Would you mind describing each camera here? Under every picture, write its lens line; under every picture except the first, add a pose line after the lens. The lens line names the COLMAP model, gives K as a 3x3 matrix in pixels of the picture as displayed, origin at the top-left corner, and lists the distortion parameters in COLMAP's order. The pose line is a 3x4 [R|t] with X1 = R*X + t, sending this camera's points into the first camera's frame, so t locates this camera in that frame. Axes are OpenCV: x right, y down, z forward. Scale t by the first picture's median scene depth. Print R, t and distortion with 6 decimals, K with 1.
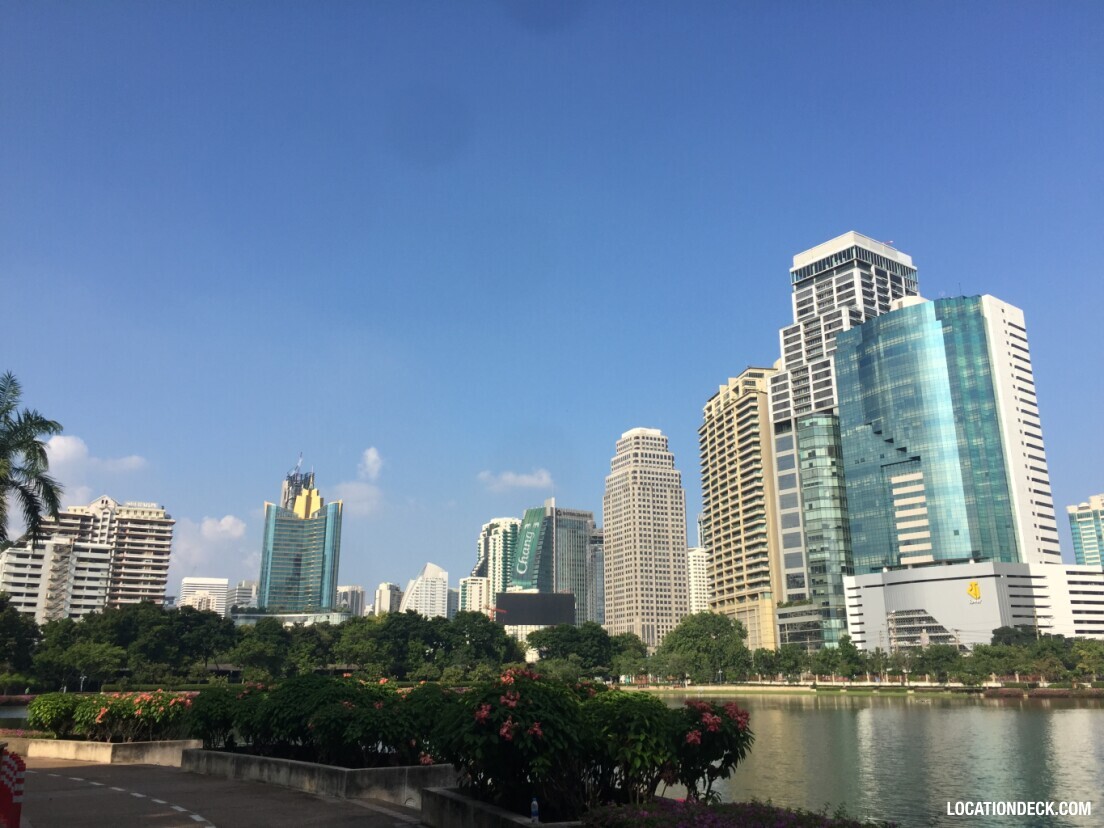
lens RADIAL K [[952.0, 0, 560.6], [0, 952.0, 393.7], [0, 0, 1]] dist [0.098125, -0.138574]
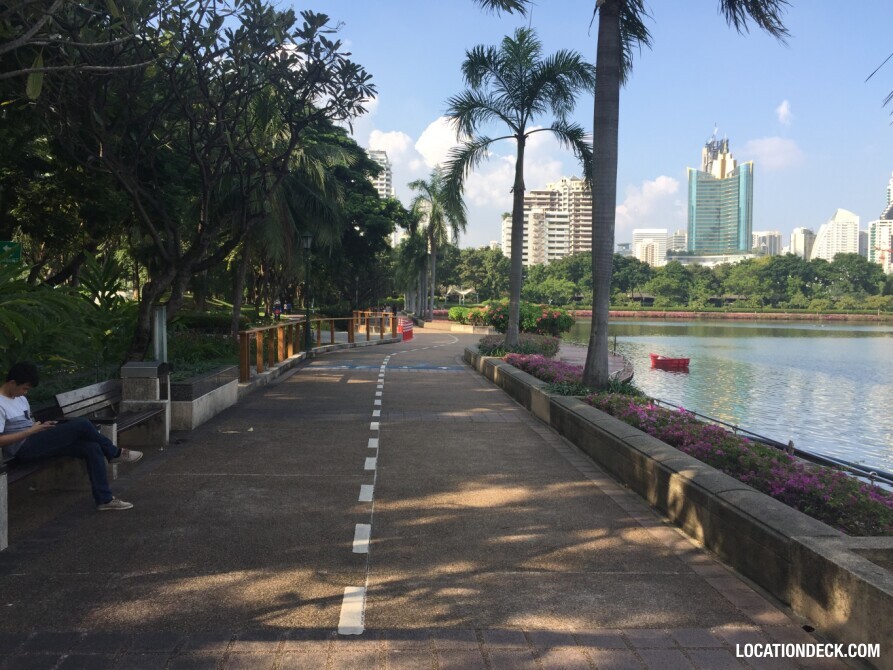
lens RADIAL K [[785.0, 0, 446.5], [0, 785.0, 335.0], [0, 0, 1]] dist [-0.004697, -0.018913]
pose [[0.821445, 0.036919, -0.569091, 0.069113], [0.147926, 0.949953, 0.275148, -0.021529], [0.550768, -0.310202, 0.774873, -0.070749]]
